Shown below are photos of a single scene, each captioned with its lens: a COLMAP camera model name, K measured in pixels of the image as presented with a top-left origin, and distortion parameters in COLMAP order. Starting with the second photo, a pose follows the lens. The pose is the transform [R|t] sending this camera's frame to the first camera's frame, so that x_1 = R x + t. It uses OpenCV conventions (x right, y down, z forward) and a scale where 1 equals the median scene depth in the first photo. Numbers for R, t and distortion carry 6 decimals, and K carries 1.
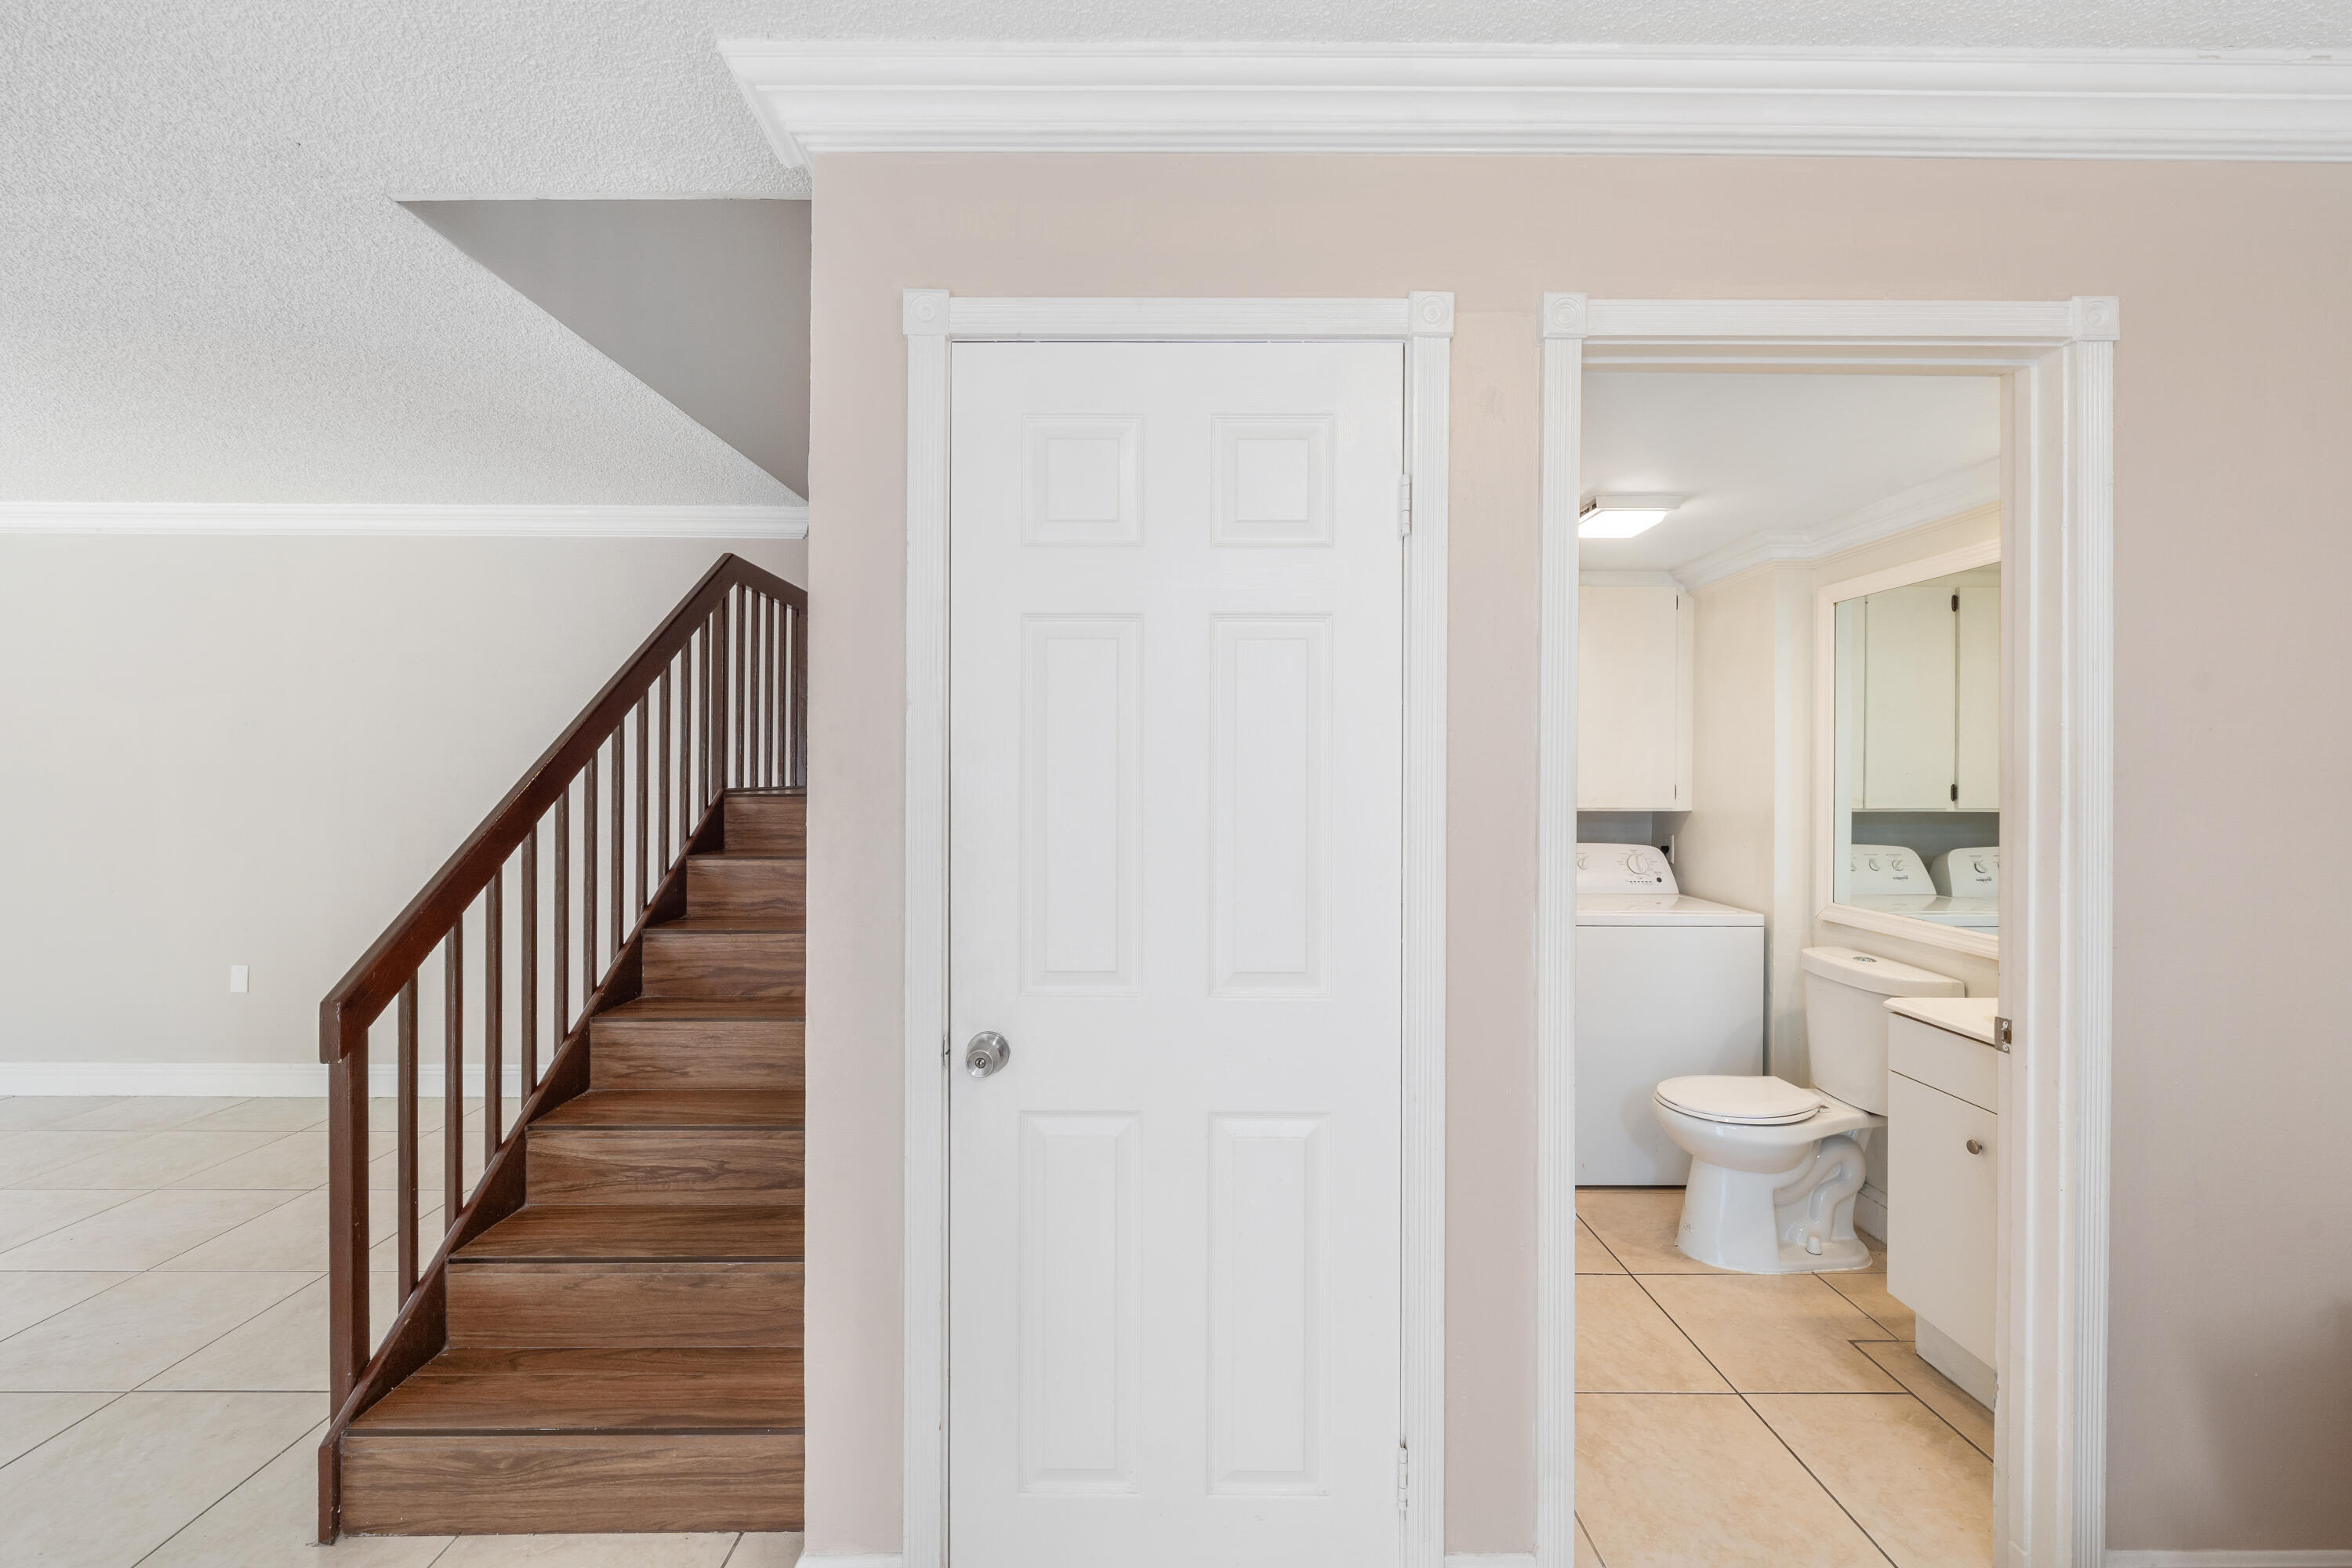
lens RADIAL K [[955.9, 0, 1181.4], [0, 955.9, 780.4], [0, 0, 1]] dist [-0.002419, 0.000353]
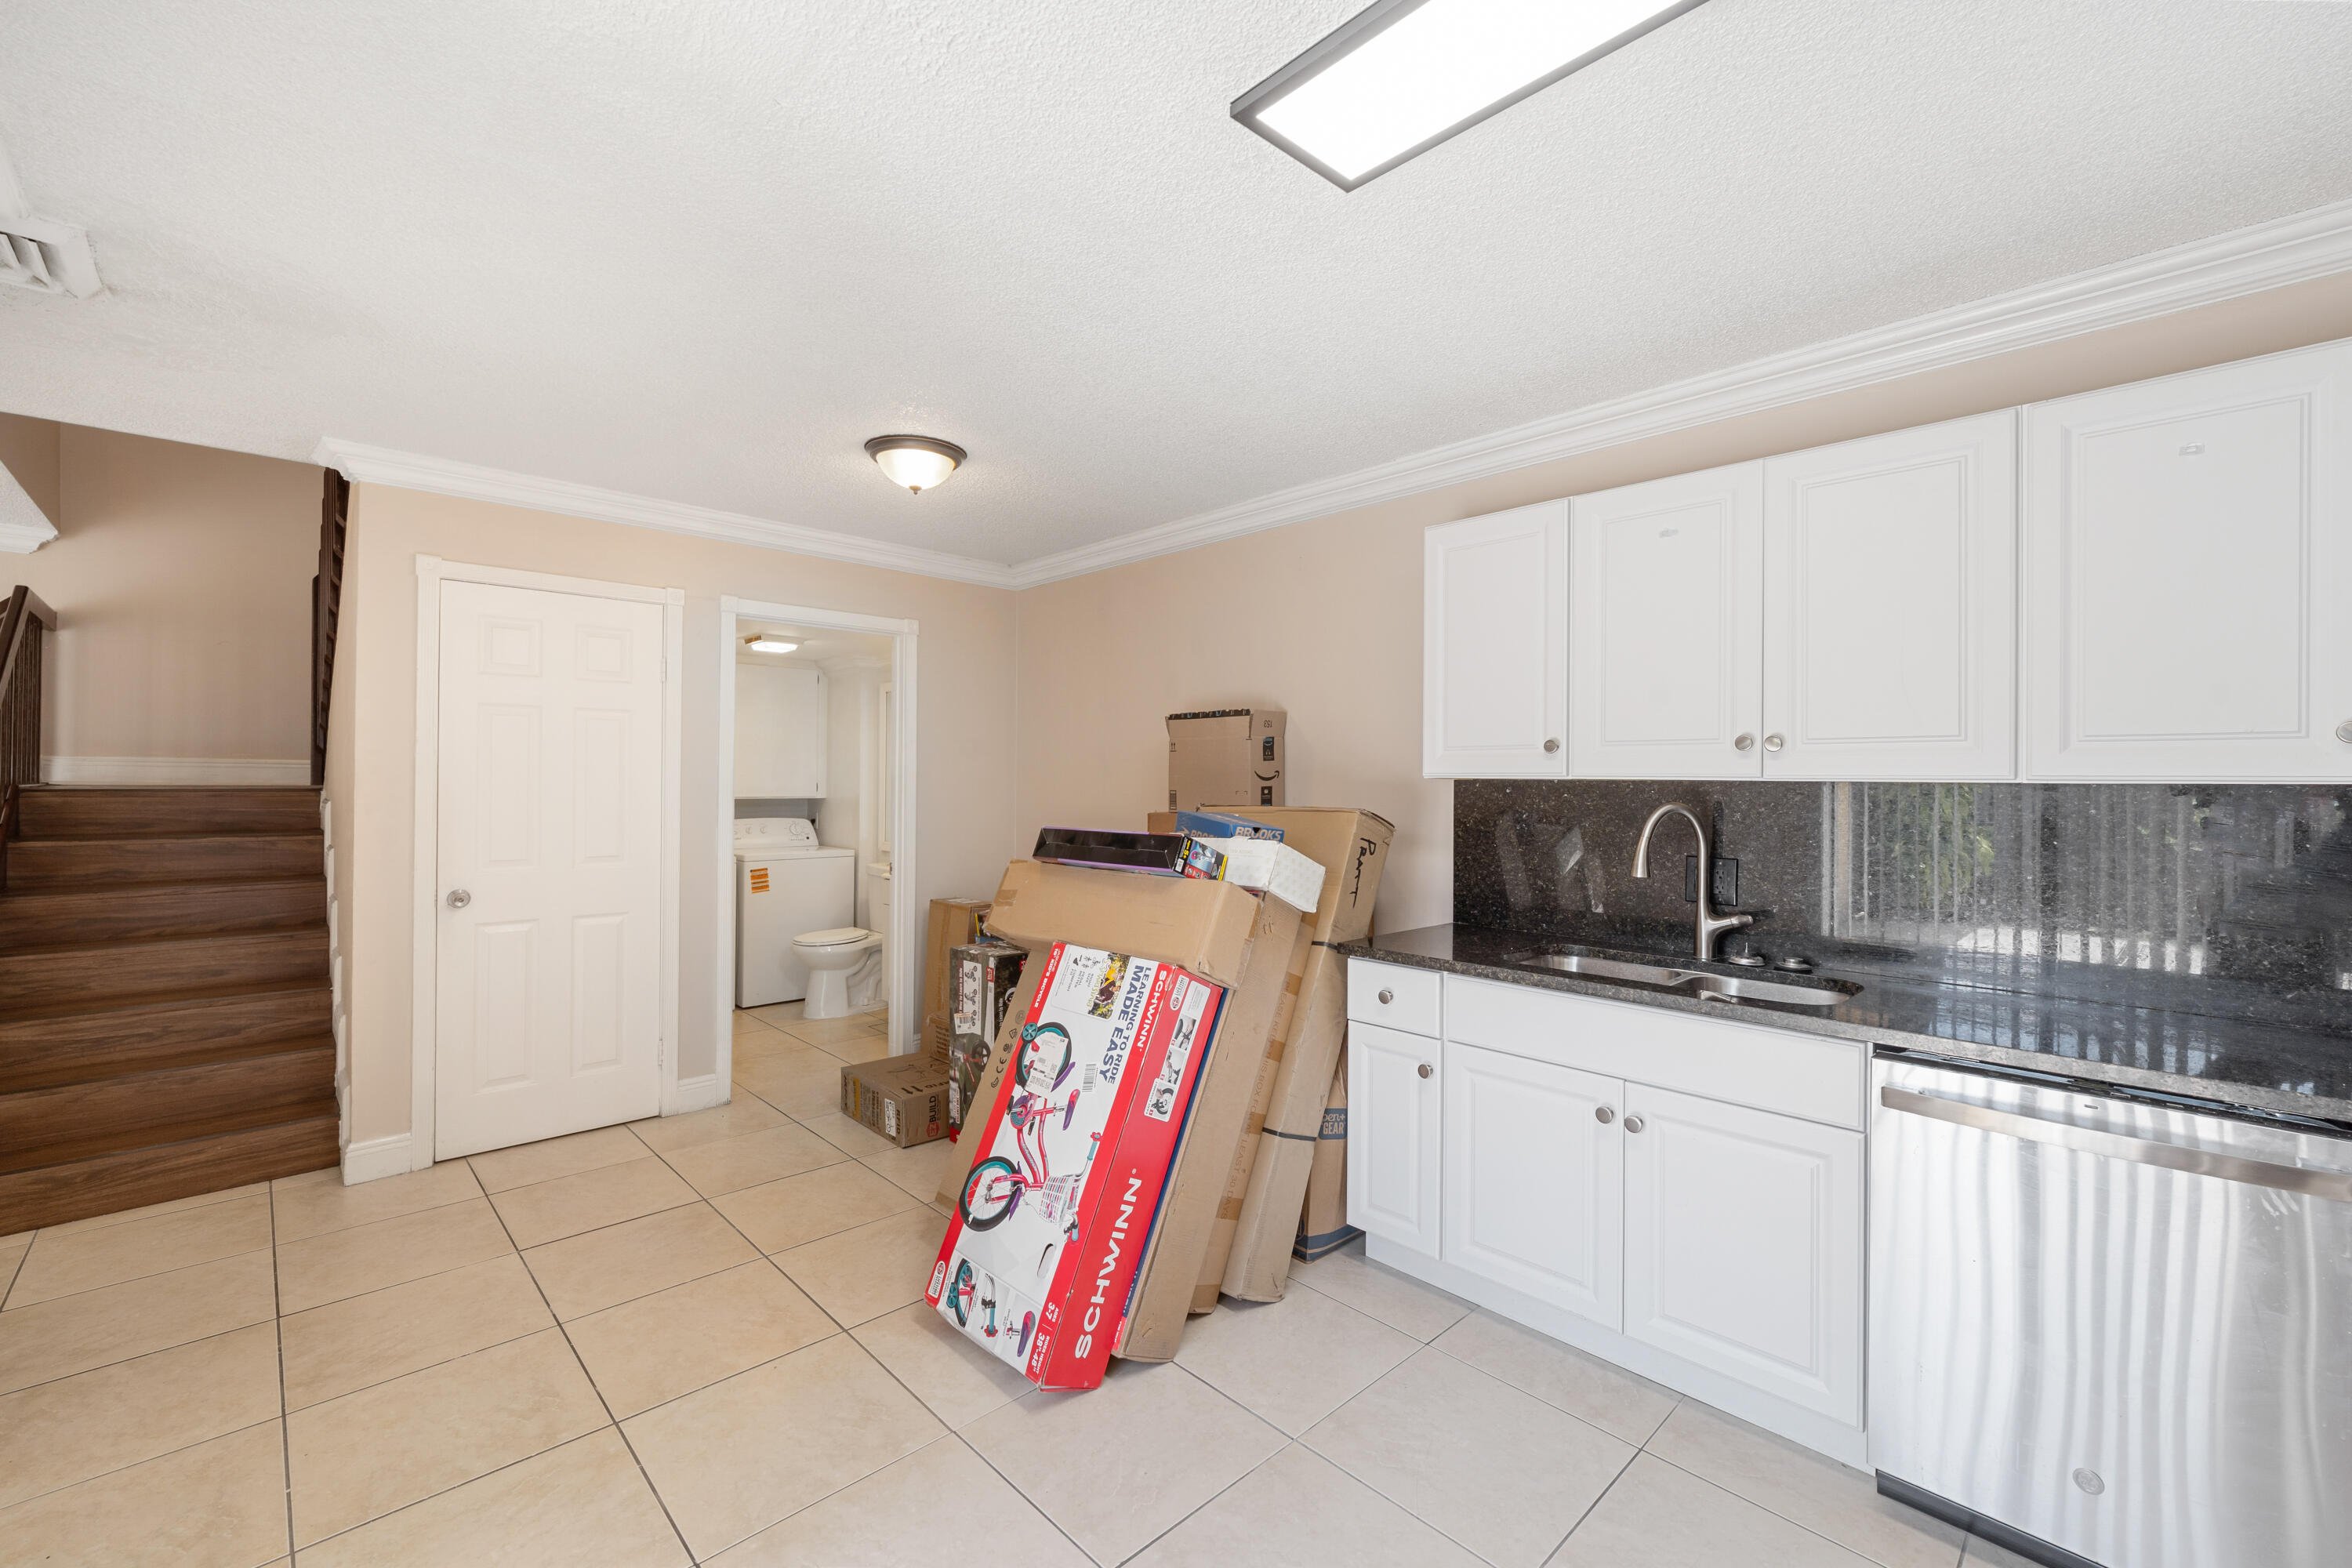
lens RADIAL K [[979.3, 0, 1185.3], [0, 979.3, 775.3], [0, 0, 1]] dist [-0.001680, -0.000178]
pose [[0.725960, 0.006870, 0.687703, -0.272107], [-0.000886, 0.999959, -0.009054, 0.006662], [-0.687736, 0.005963, 0.725936, -0.917826]]
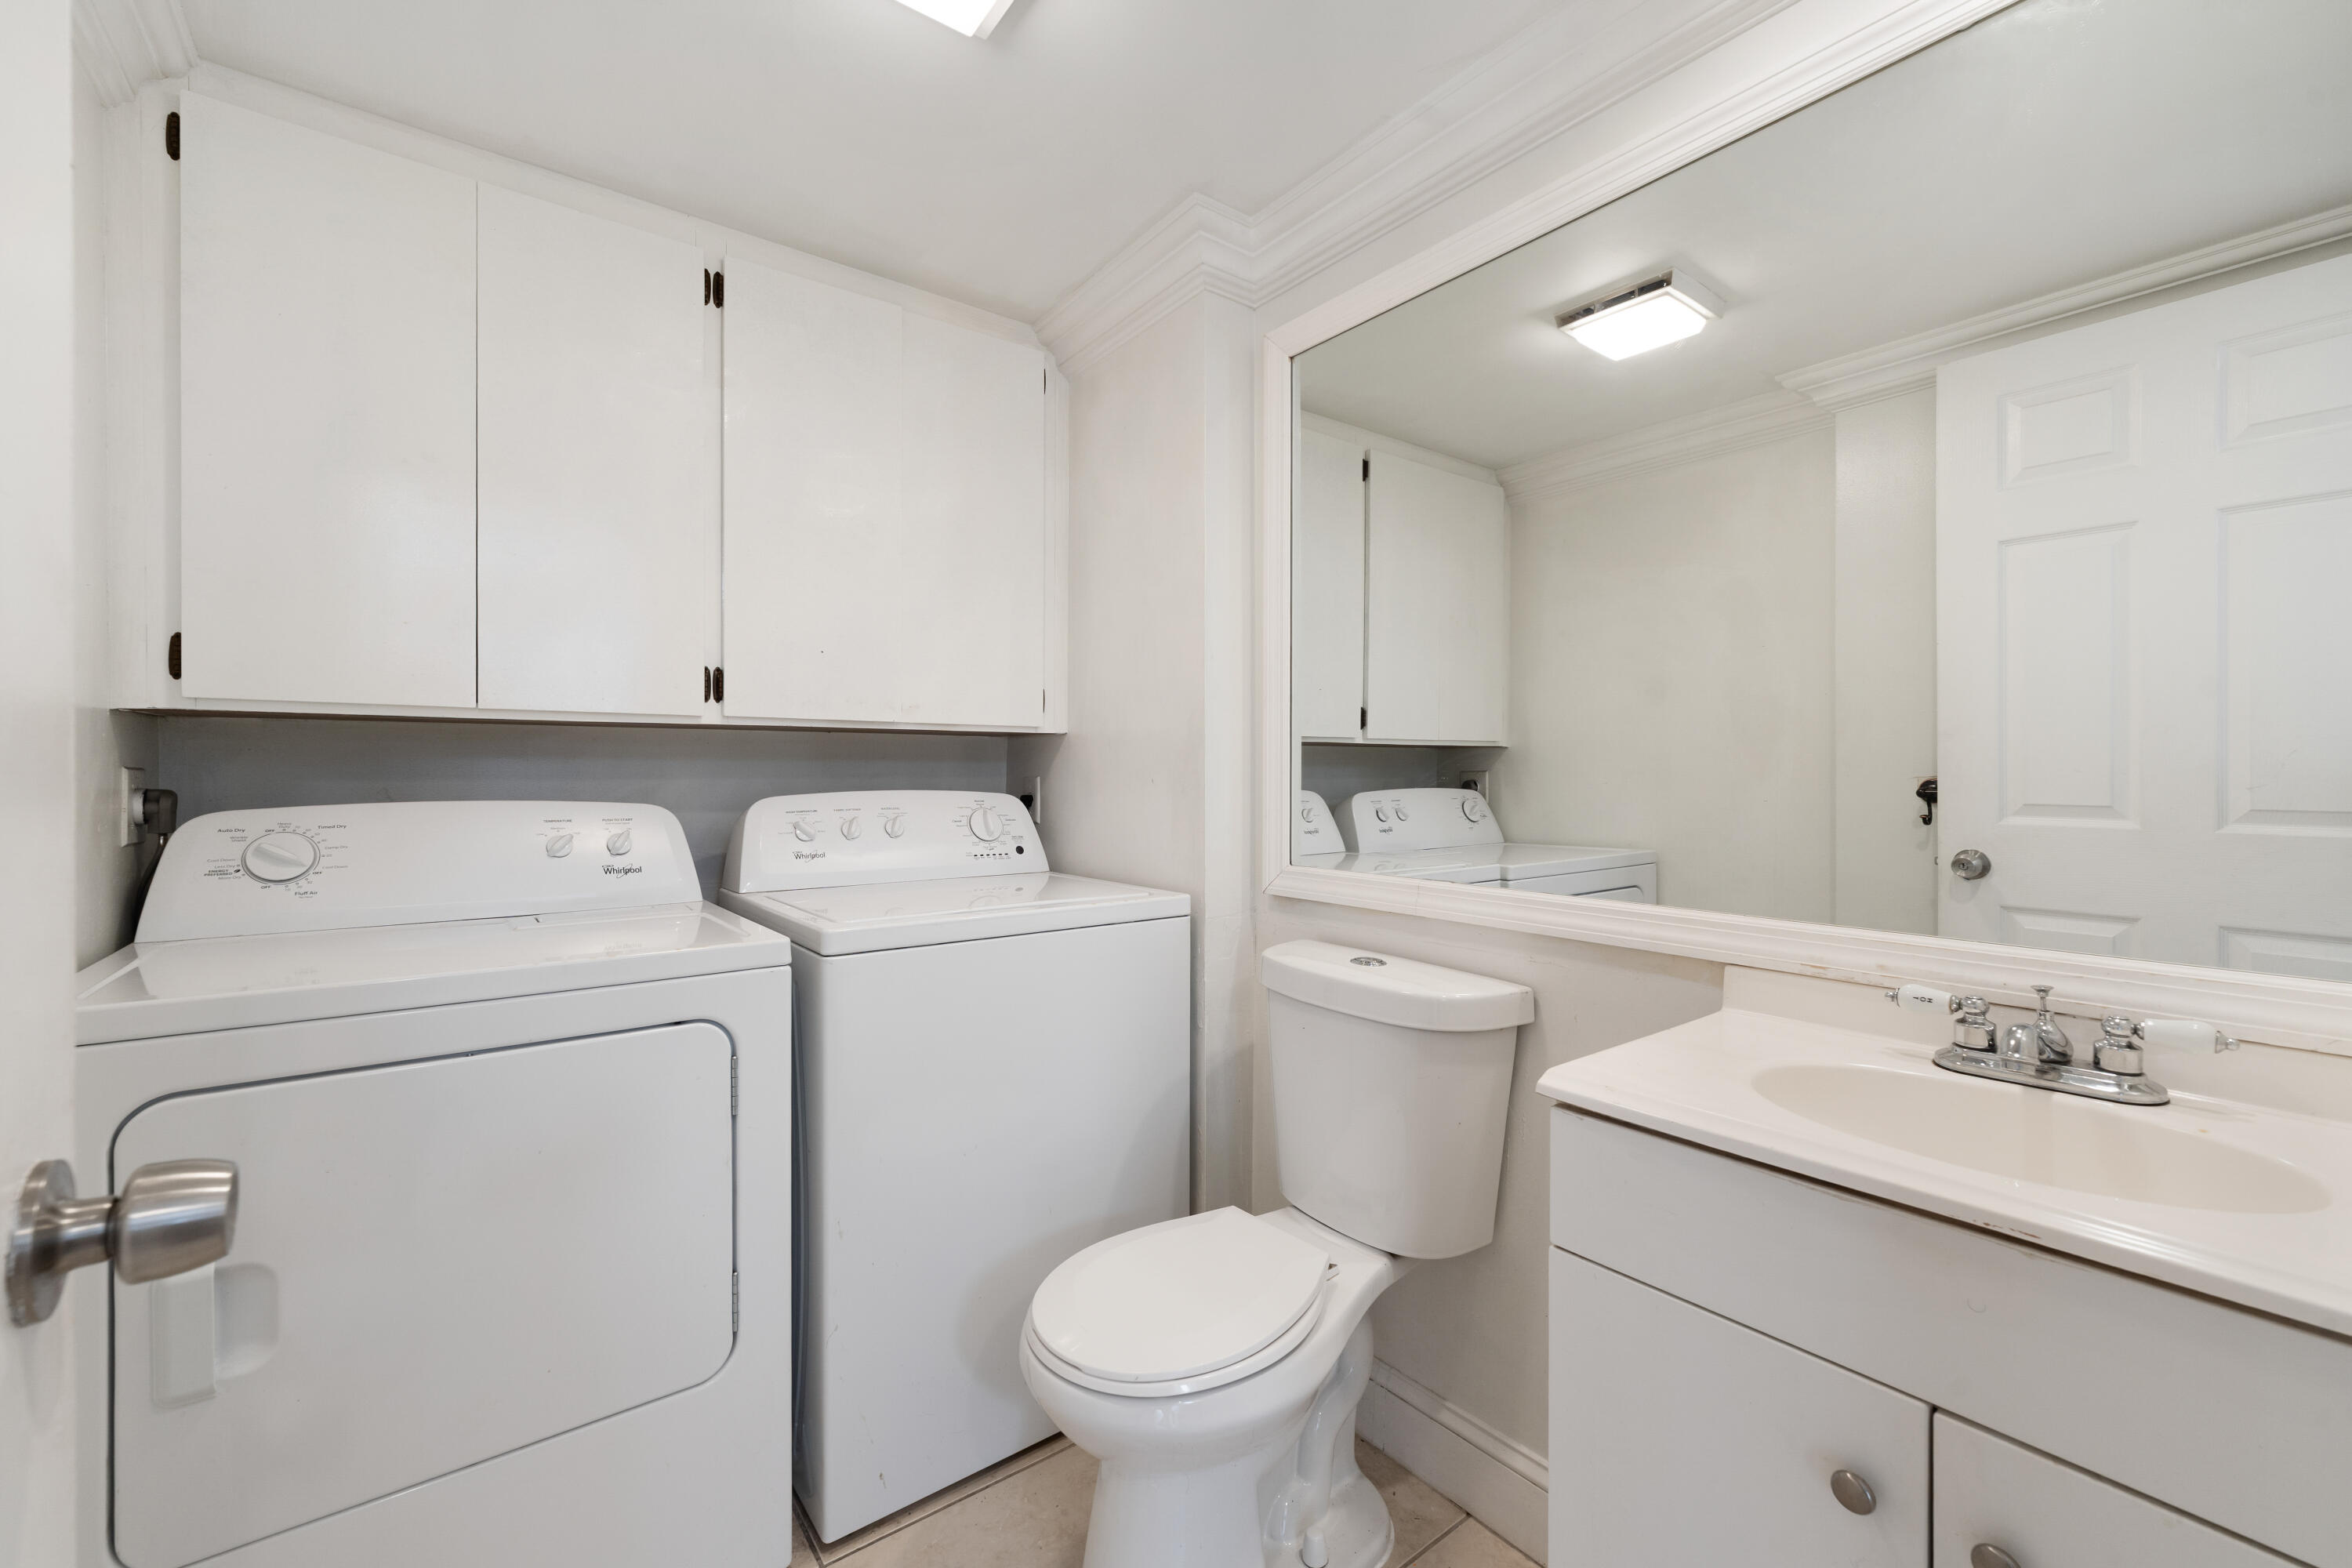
lens RADIAL K [[955.9, 0, 1181.4], [0, 955.9, 780.4], [0, 0, 1]] dist [-0.002419, 0.000353]
pose [[0.799630, -0.005271, 0.600470, 0.270859], [0.006948, 0.999976, -0.000475, 0.074706], [-0.600453, 0.004552, 0.799647, 0.561159]]
